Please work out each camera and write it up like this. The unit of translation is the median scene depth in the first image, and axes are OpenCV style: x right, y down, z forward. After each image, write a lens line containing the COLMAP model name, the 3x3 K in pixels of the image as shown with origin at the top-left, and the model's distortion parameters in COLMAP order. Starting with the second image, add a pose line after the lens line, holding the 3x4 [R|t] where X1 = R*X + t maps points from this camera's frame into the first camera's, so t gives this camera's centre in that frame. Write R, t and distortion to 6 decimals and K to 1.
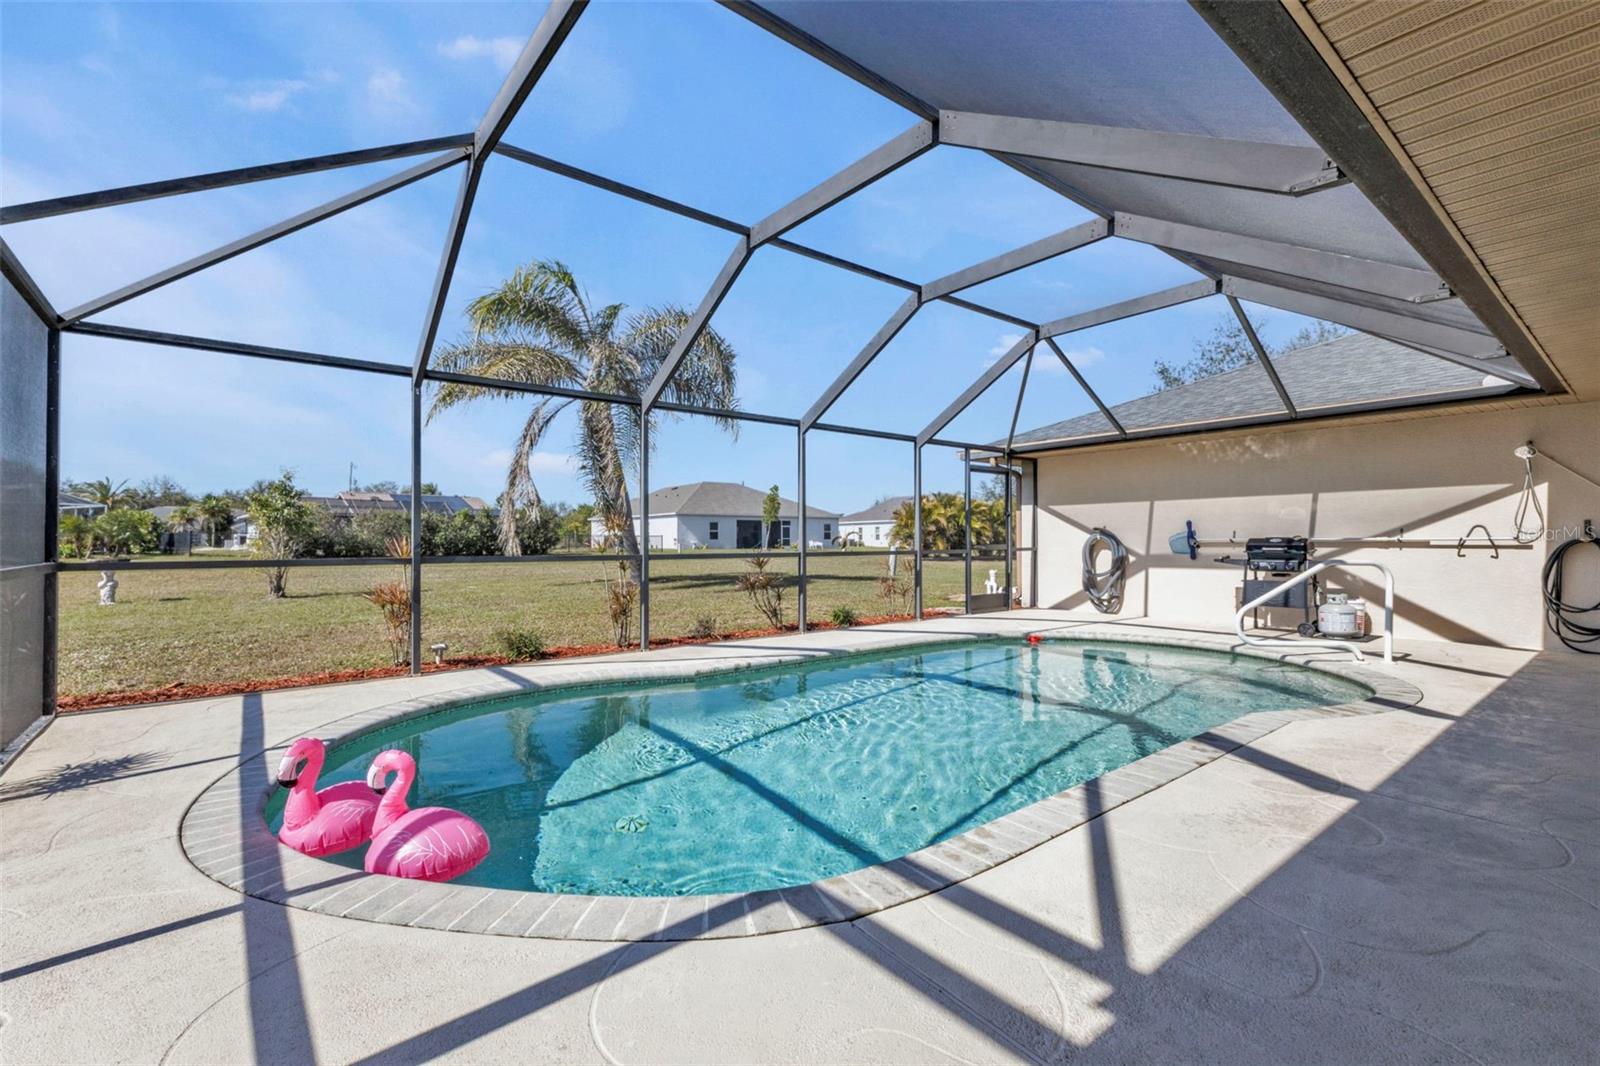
lens RADIAL K [[691.9, 0, 800.0], [0, 691.9, 533.0], [0, 0, 1]] dist [0.005383, 0.000307]
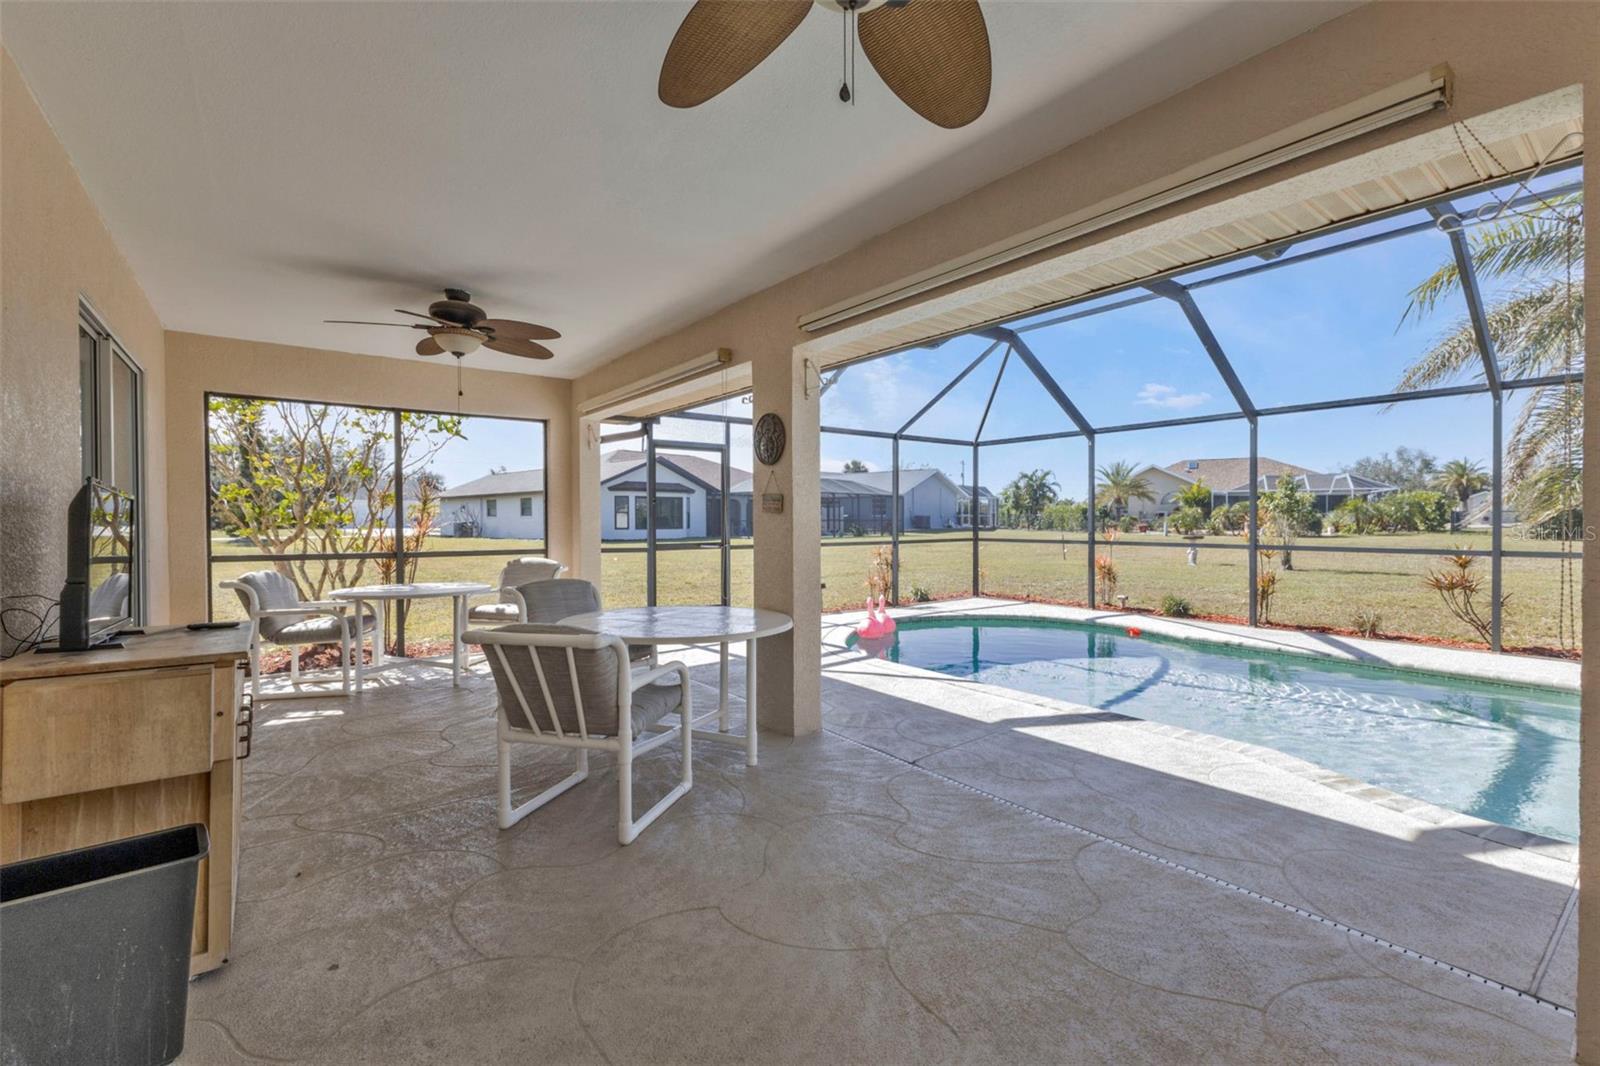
lens RADIAL K [[693.8, 0, 793.0], [0, 693.8, 525.3], [0, 0, 1]] dist [0.000867, -0.000098]
pose [[-0.027289, 0.009353, -0.999584, 0.801607], [0.016196, 0.999829, 0.008913, -0.023090], [0.999496, -0.015946, -0.027436, 0.215448]]
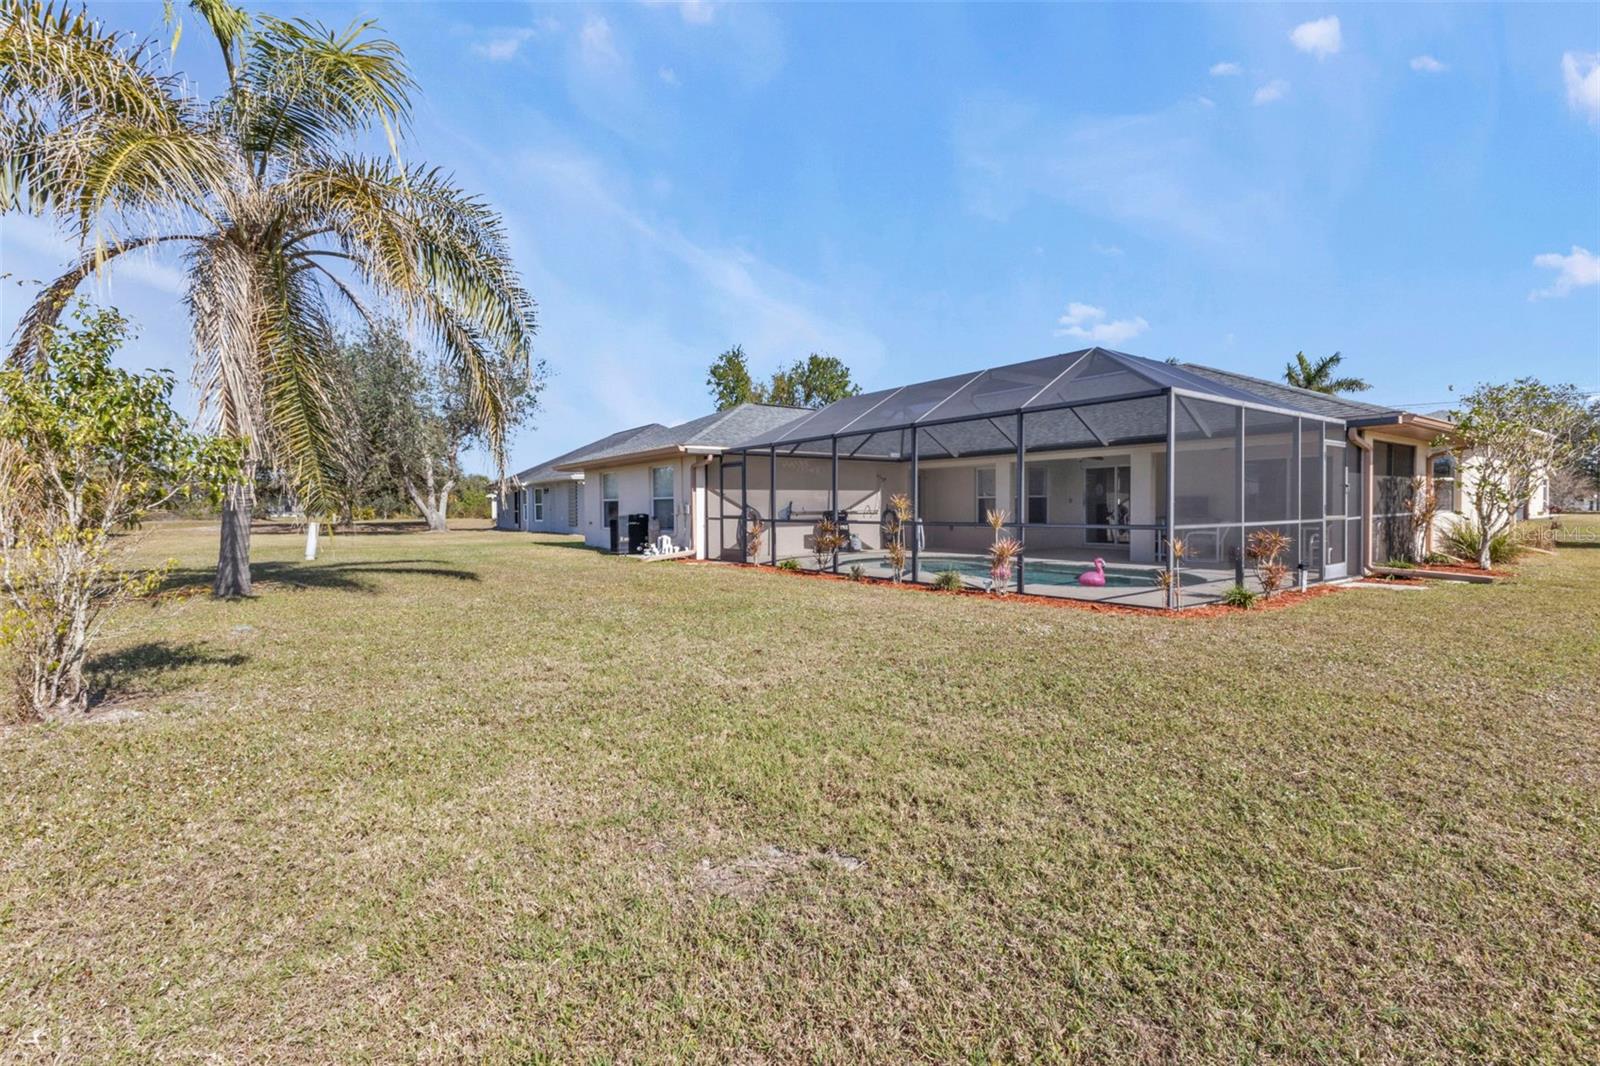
lens RADIAL K [[691.9, 0, 800.0], [0, 691.9, 533.0], [0, 0, 1]] dist [0.005383, 0.000307]
pose [[0.069394, -0.024837, 0.997280, -1.507869], [0.002704, 0.999691, 0.024709, 0.024419], [-0.997586, 0.000982, 0.069440, 0.947684]]
